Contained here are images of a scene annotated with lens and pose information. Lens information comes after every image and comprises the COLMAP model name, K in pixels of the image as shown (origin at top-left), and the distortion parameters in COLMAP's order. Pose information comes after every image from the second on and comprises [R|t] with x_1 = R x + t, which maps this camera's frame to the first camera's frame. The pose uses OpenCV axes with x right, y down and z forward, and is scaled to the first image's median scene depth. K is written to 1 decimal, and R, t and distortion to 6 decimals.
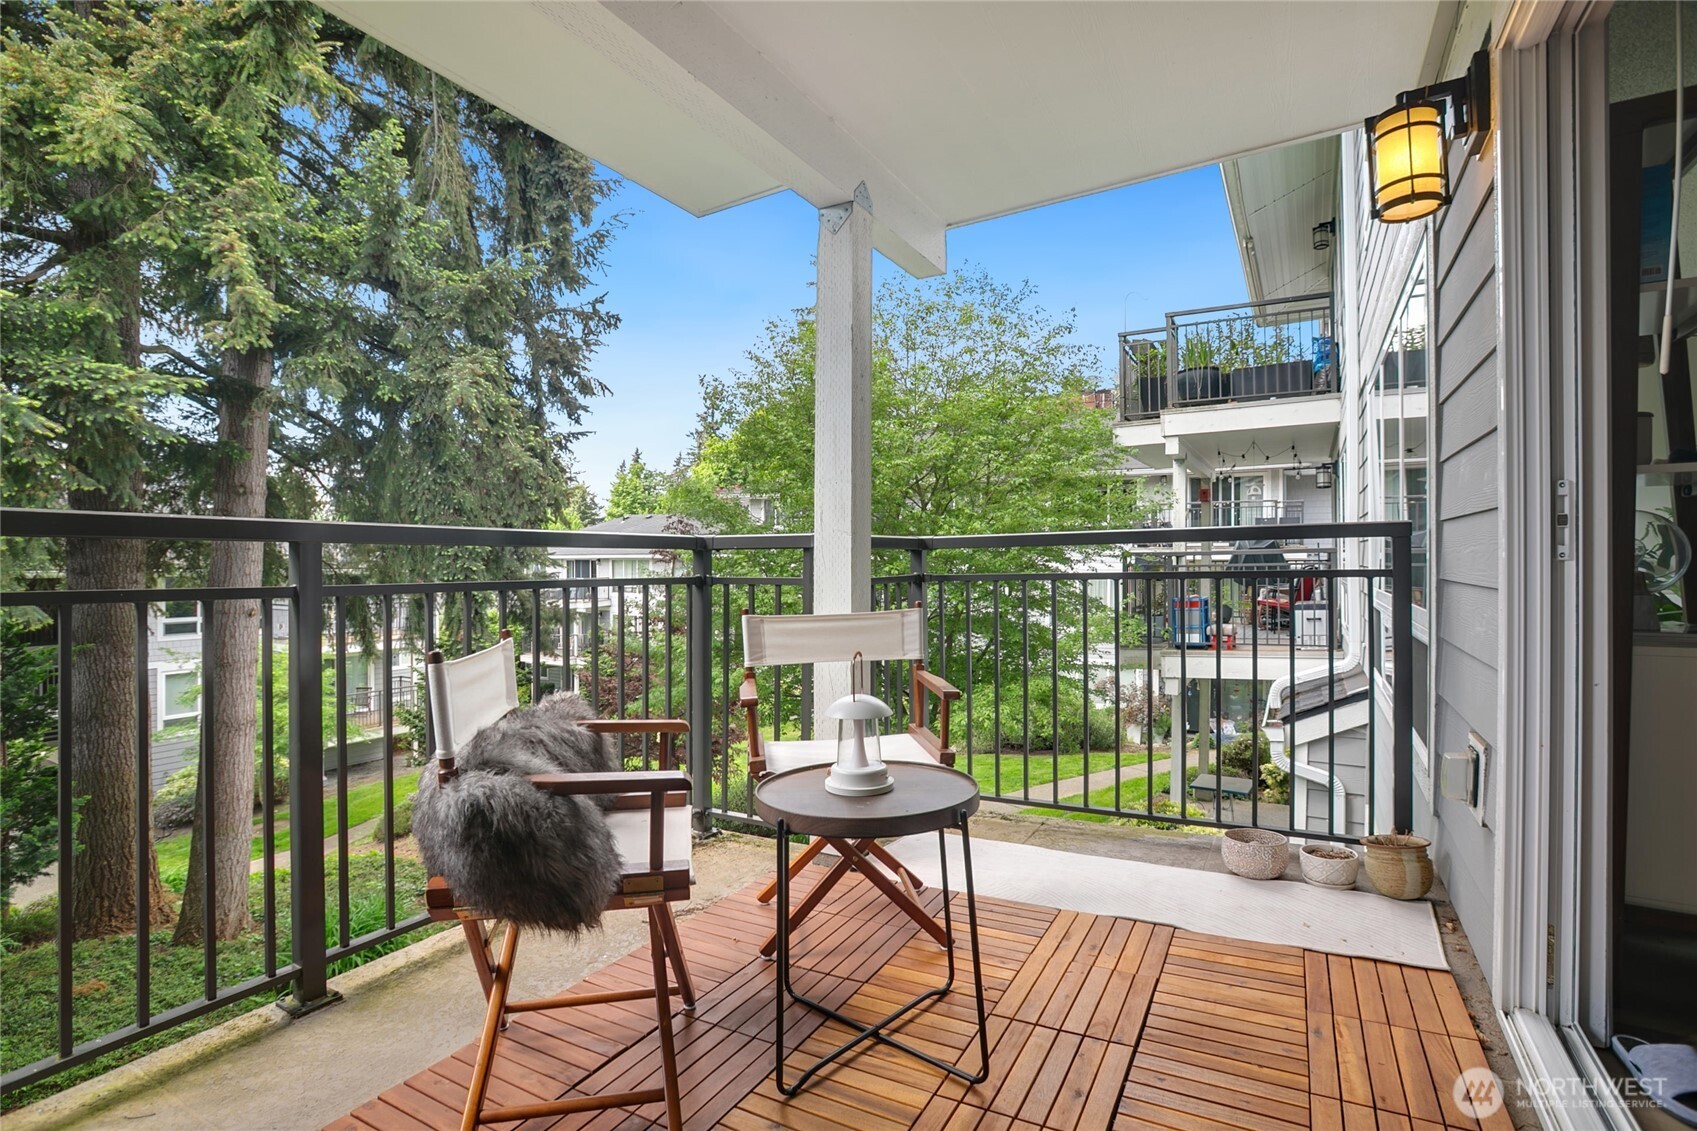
lens RADIAL K [[805.7, 0, 846.3], [0, 805.7, 575.3], [0, 0, 1]] dist [-0.021967, 0.000273]
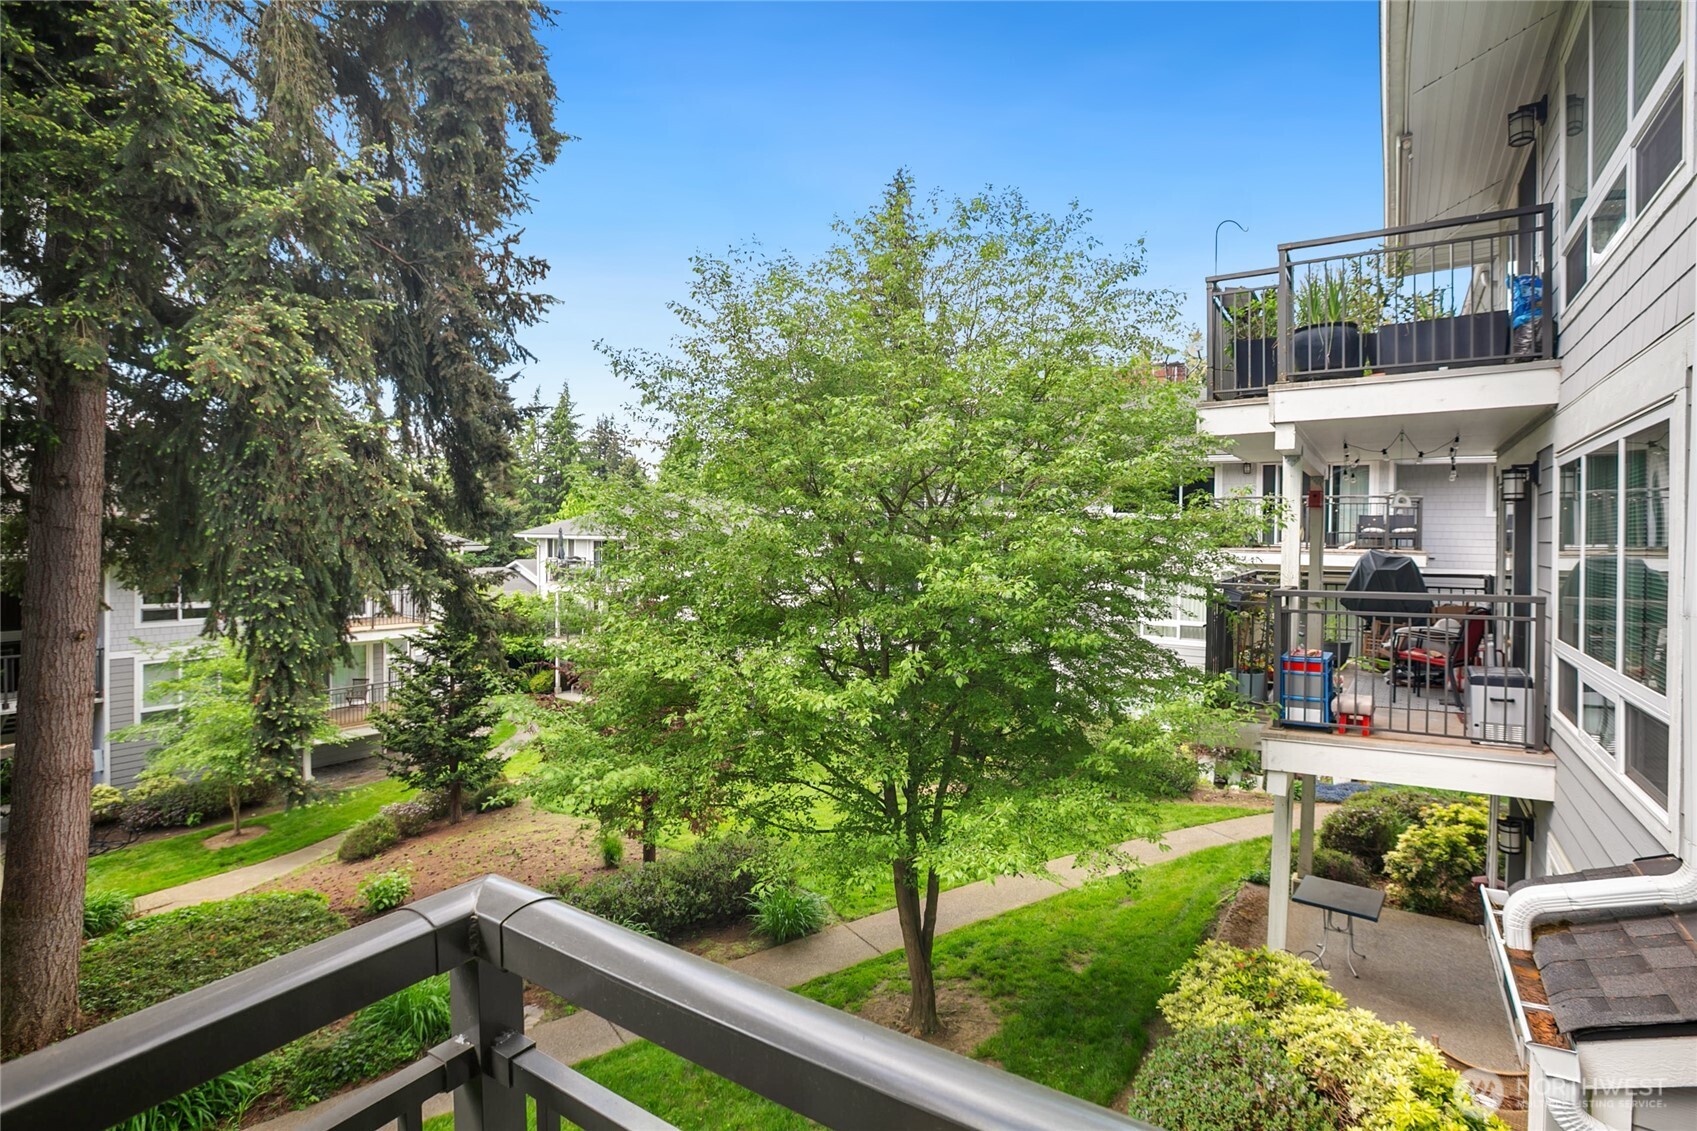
lens RADIAL K [[805.7, 0, 854.2], [0, 805.7, 549.2], [0, 0, 1]] dist [-0.021967, 0.000273]
pose [[0.997645, 0.017517, -0.066317, 0.080138], [-0.017555, 0.999846, 0.000021, -0.055600], [0.066307, 0.001144, 0.997799, 0.275648]]
